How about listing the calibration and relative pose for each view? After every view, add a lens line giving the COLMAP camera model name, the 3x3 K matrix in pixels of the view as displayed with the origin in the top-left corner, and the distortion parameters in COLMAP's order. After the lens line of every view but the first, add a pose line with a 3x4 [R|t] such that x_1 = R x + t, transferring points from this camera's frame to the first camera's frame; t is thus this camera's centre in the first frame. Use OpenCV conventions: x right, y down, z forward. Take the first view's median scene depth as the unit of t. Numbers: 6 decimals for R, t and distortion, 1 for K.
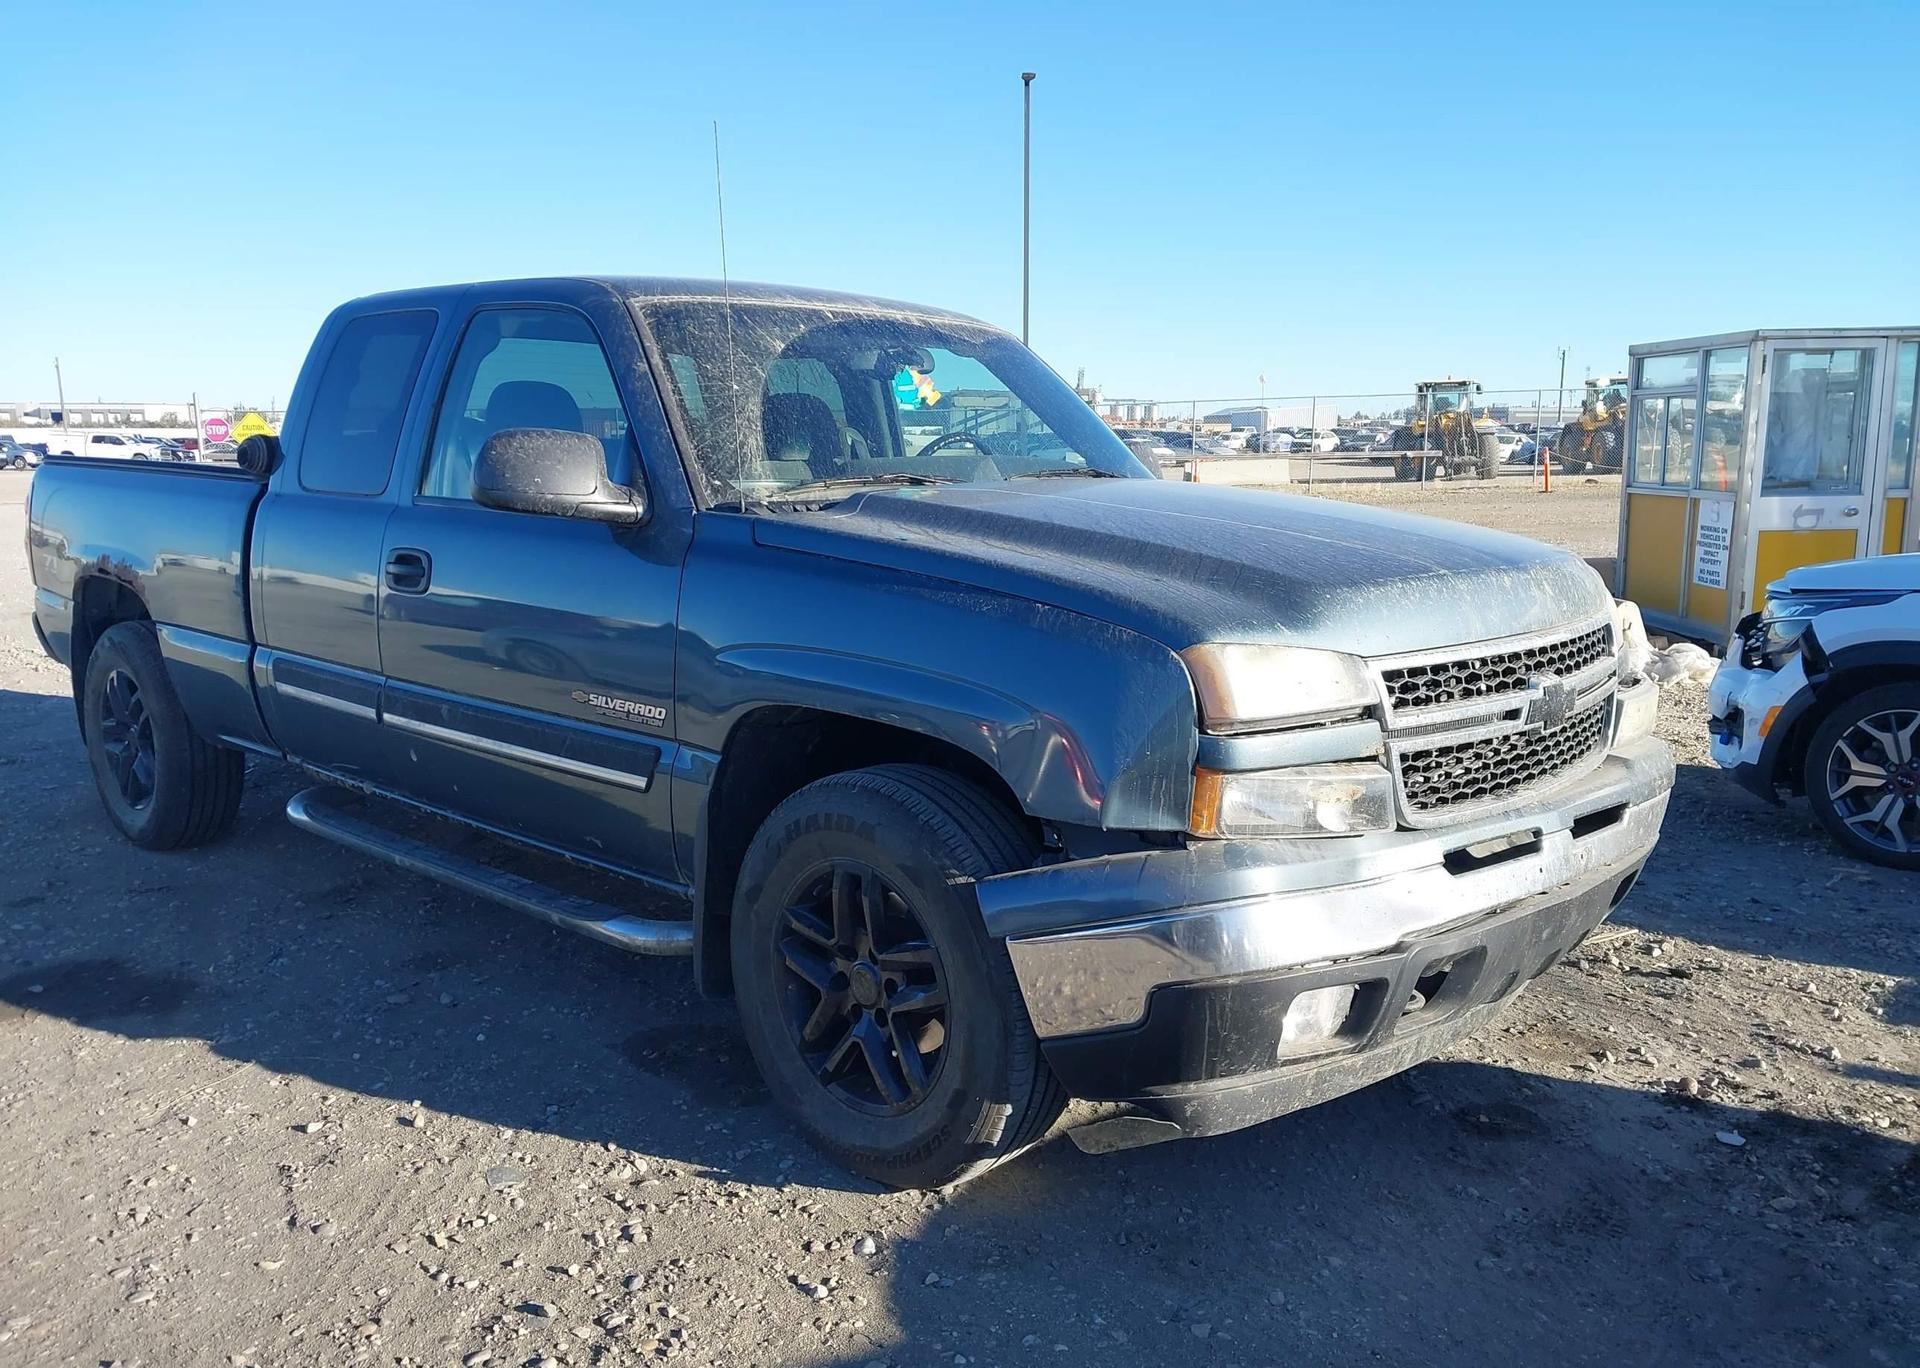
lens RADIAL K [[1540.4, 0, 973.0], [0, 1540.4, 689.7], [0, 0, 1]] dist [0.046770, -0.072538]
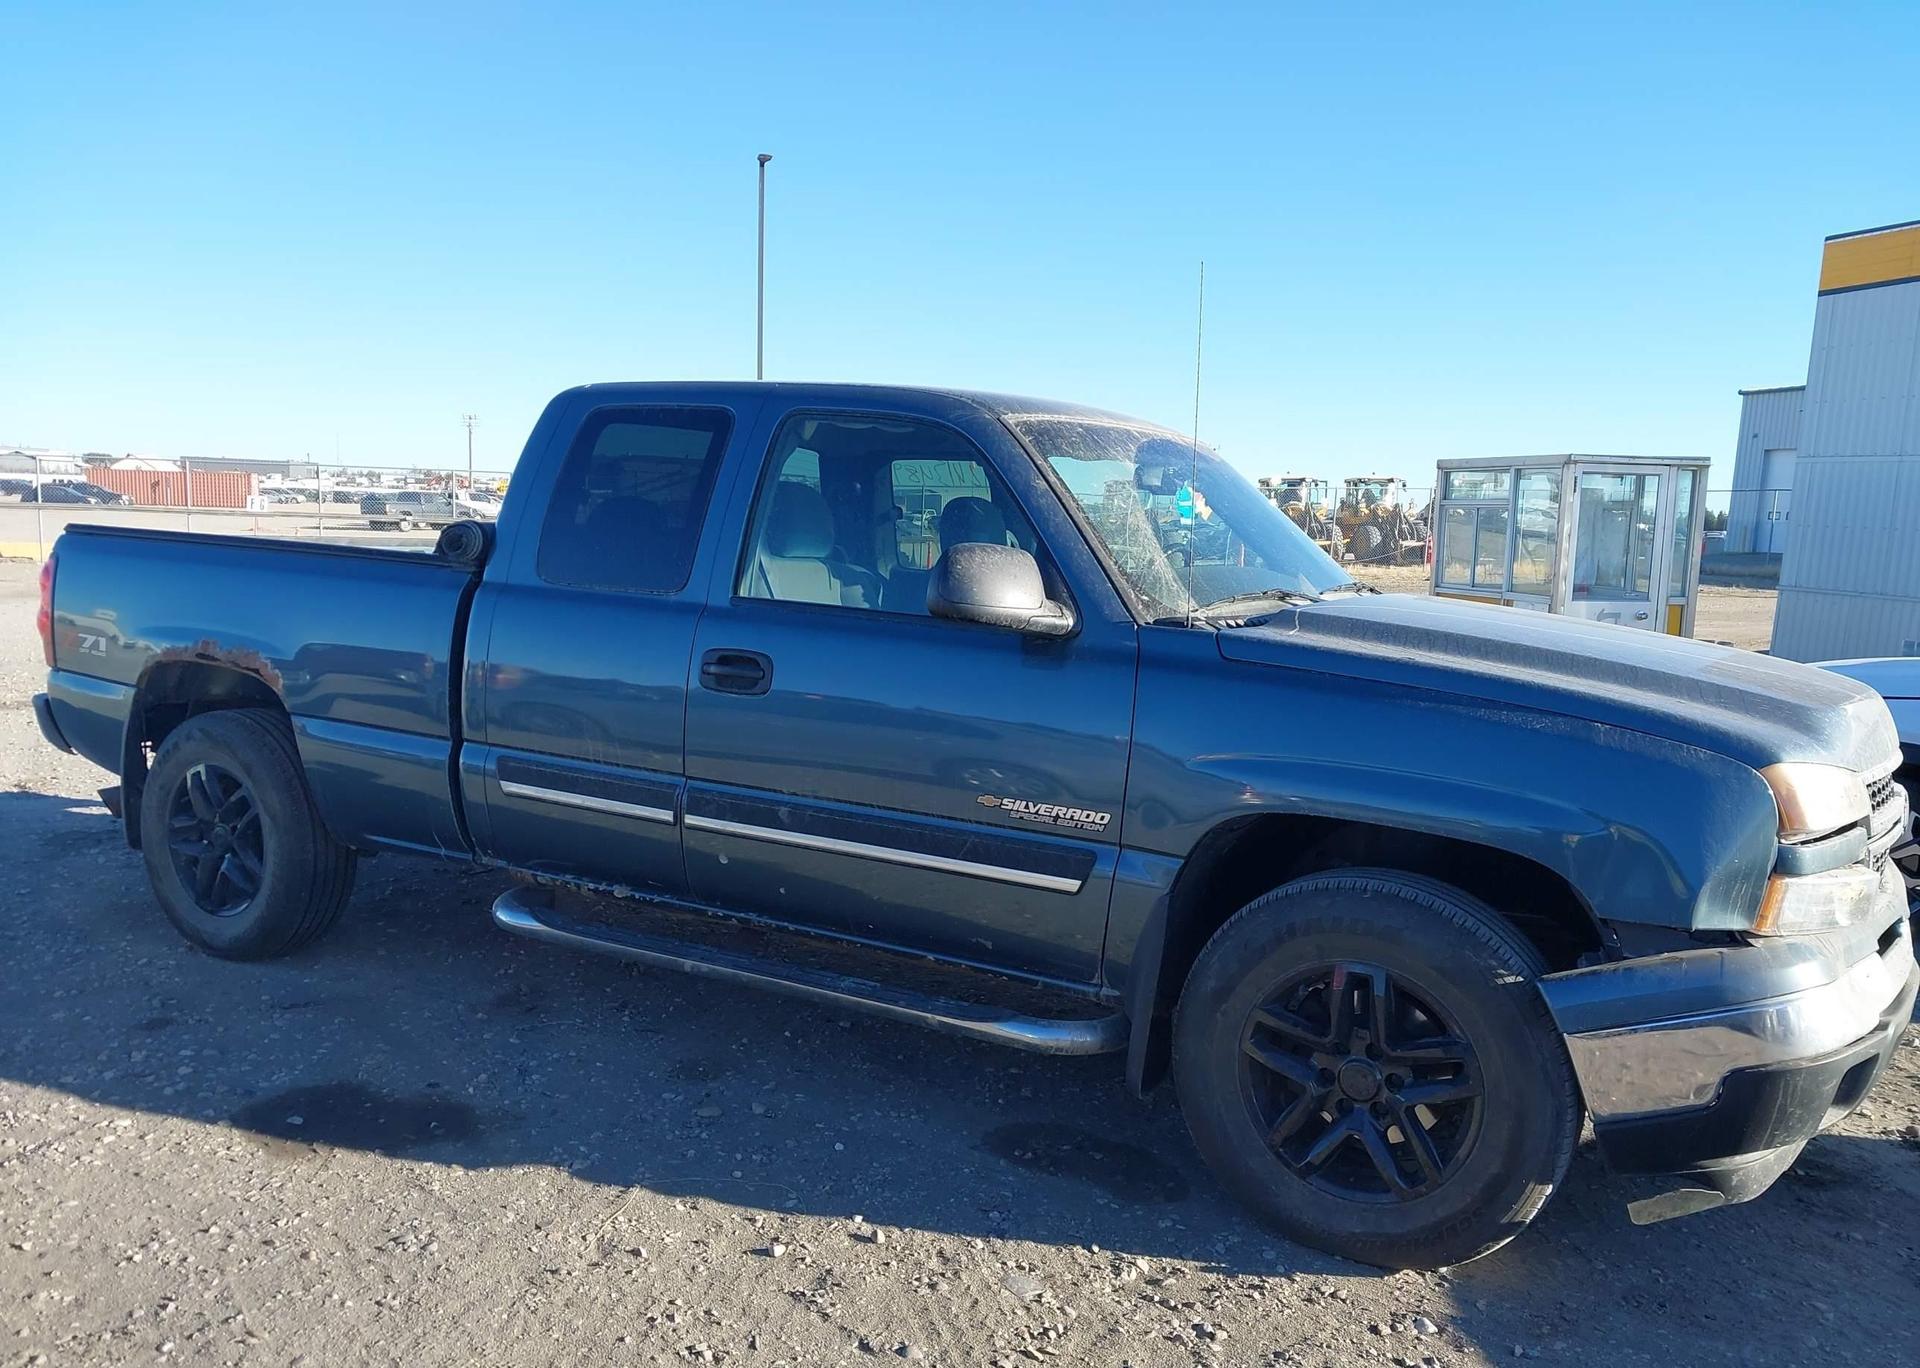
lens RADIAL K [[1540.4, 0, 951.3], [0, 1540.4, 688.5], [0, 0, 1]] dist [0.046770, -0.072538]
pose [[0.974686, 0.011200, 0.223298, -0.534220], [-0.001088, 0.998970, -0.045355, -0.025500], [-0.223576, 0.043964, 0.973694, 0.013318]]
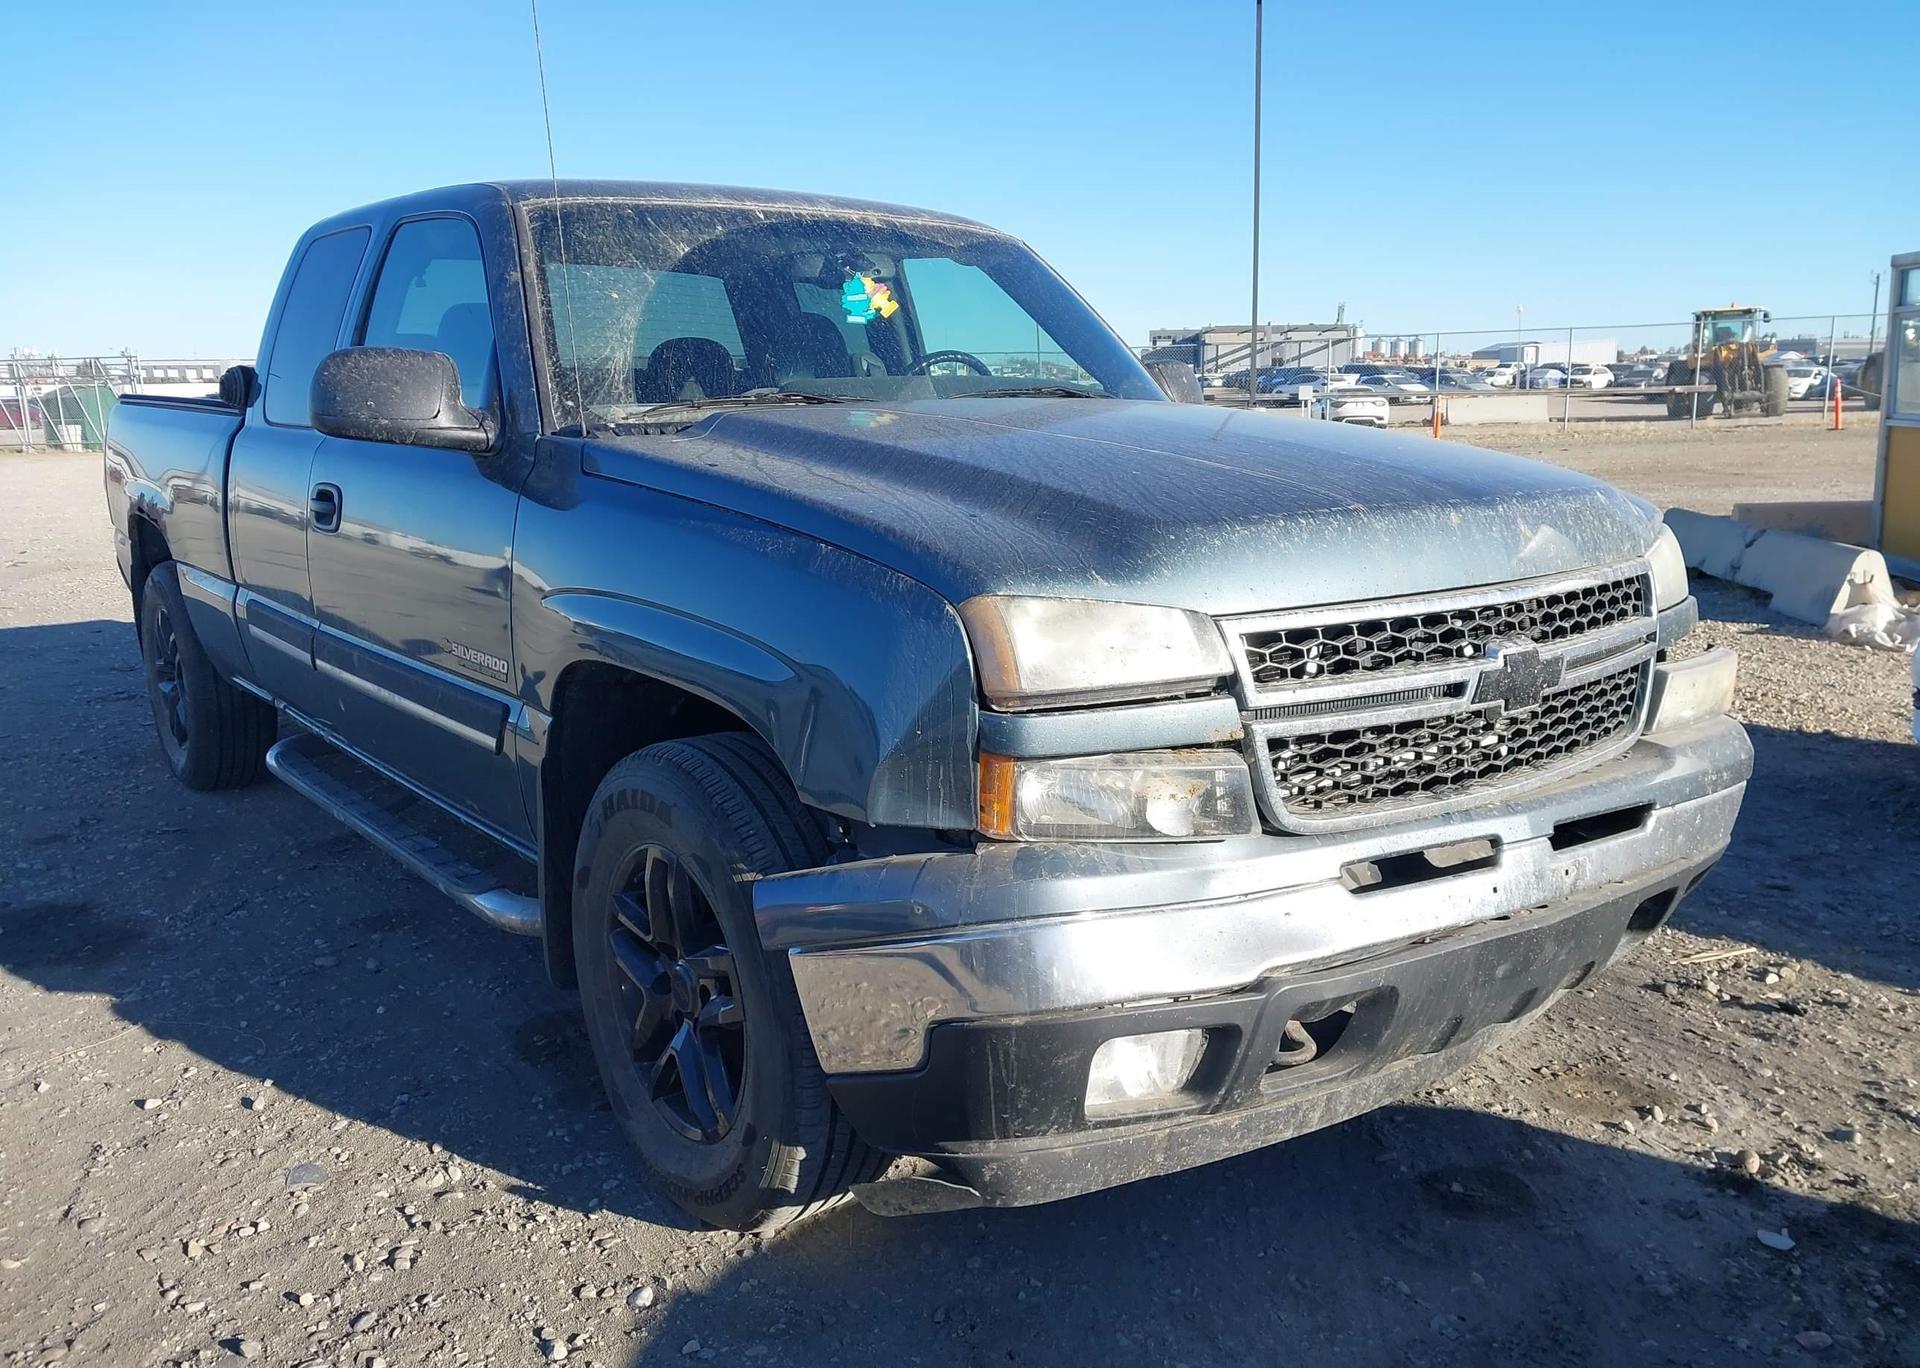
lens RADIAL K [[1540.4, 0, 965.9], [0, 1540.4, 682.0], [0, 0, 1]] dist [0.046770, -0.072538]
pose [[0.985498, 0.020290, -0.168469, 0.206983], [-0.015295, 0.999406, 0.030894, -0.007272], [0.168995, -0.027869, 0.985223, 0.168342]]
